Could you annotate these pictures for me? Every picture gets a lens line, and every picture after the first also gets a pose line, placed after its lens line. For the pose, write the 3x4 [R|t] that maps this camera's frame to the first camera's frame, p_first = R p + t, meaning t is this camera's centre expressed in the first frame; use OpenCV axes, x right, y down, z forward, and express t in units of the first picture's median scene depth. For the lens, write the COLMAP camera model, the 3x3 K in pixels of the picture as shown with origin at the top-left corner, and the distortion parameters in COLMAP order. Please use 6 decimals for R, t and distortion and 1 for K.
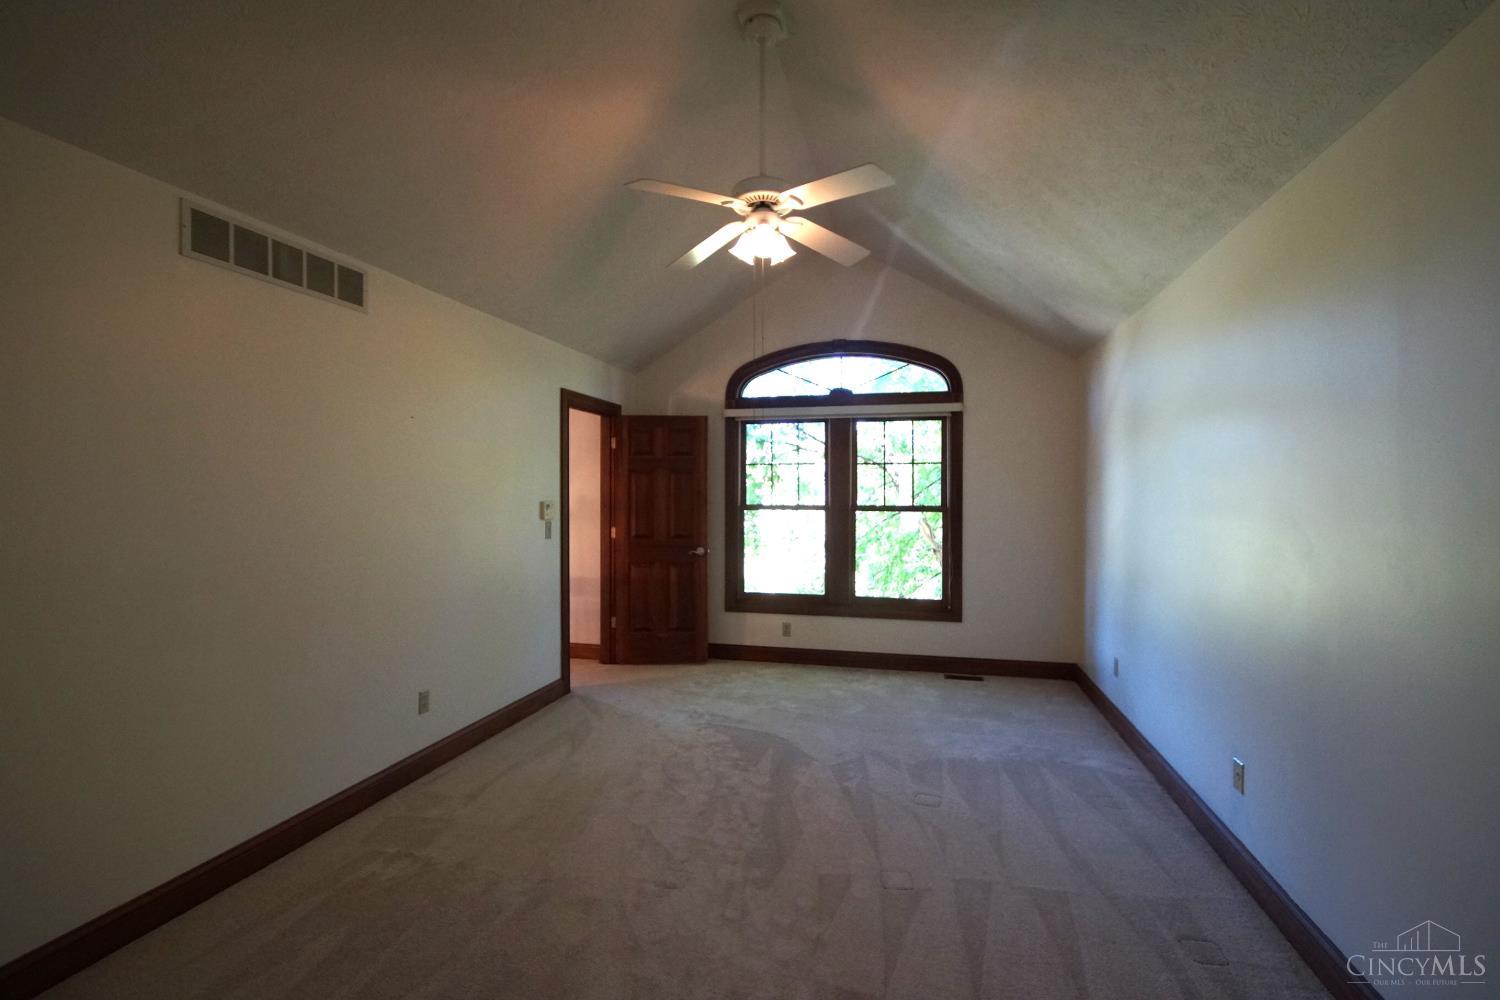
lens RADIAL K [[678.5, 0, 743.0], [0, 678.5, 496.3], [0, 0, 1]] dist [-0.001430, -0.001972]
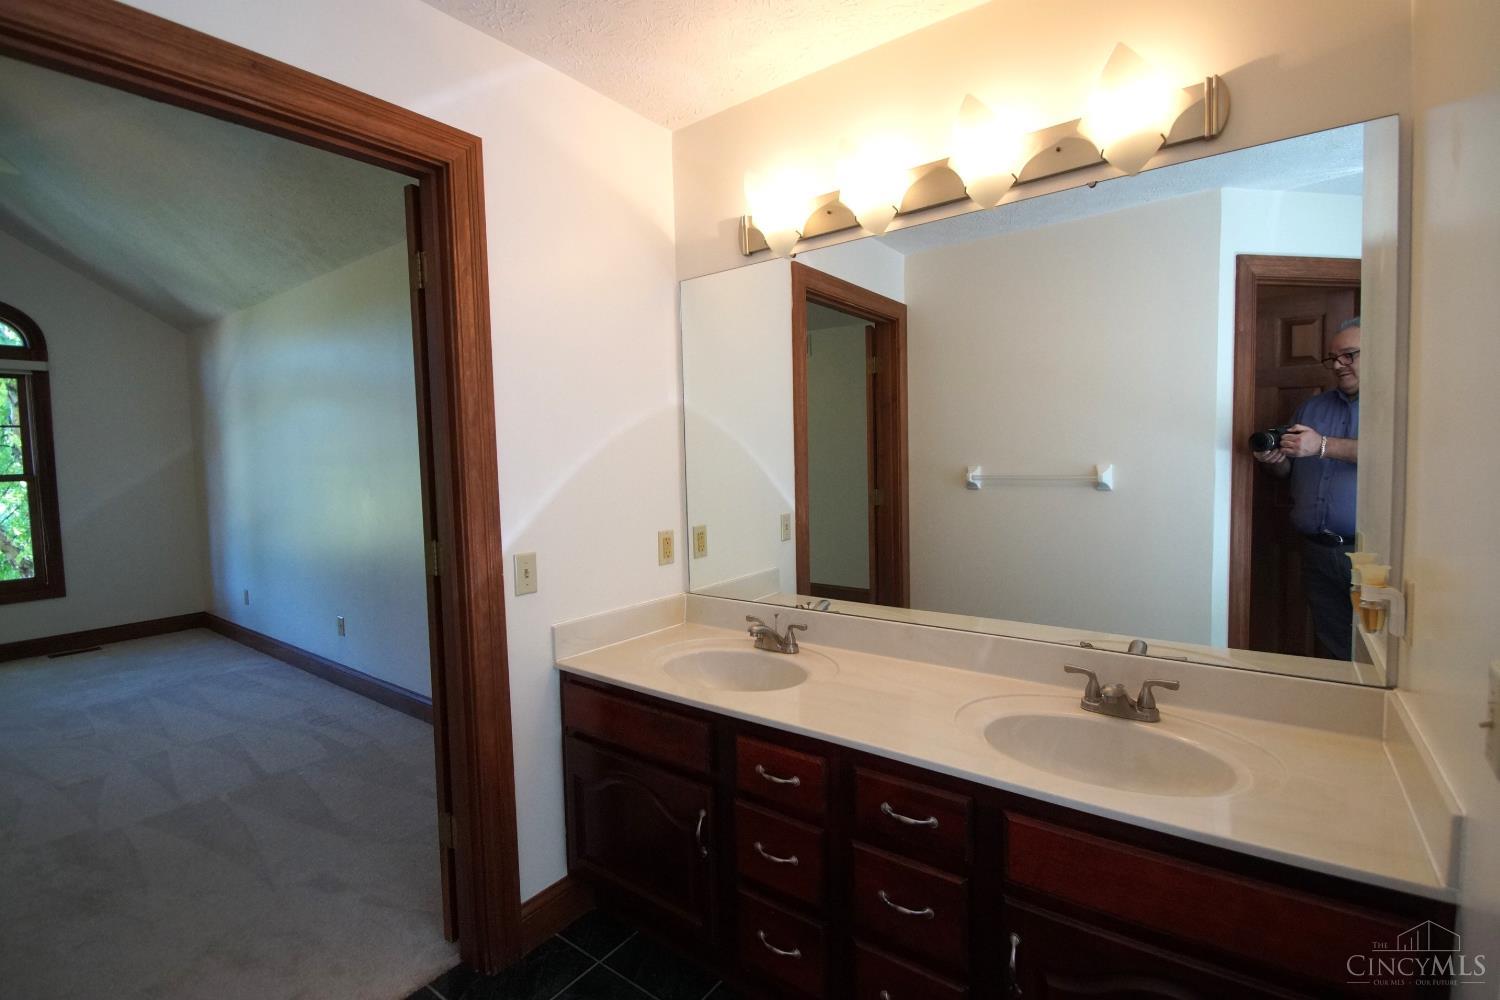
lens RADIAL K [[678.5, 0, 743.9], [0, 678.5, 495.0], [0, 0, 1]] dist [-0.001430, -0.001972]
pose [[0.393404, -0.063034, 0.917202, -0.218012], [0.029687, 0.997998, 0.055853, 0.027934], [-0.918886, 0.005256, 0.394487, -0.322972]]
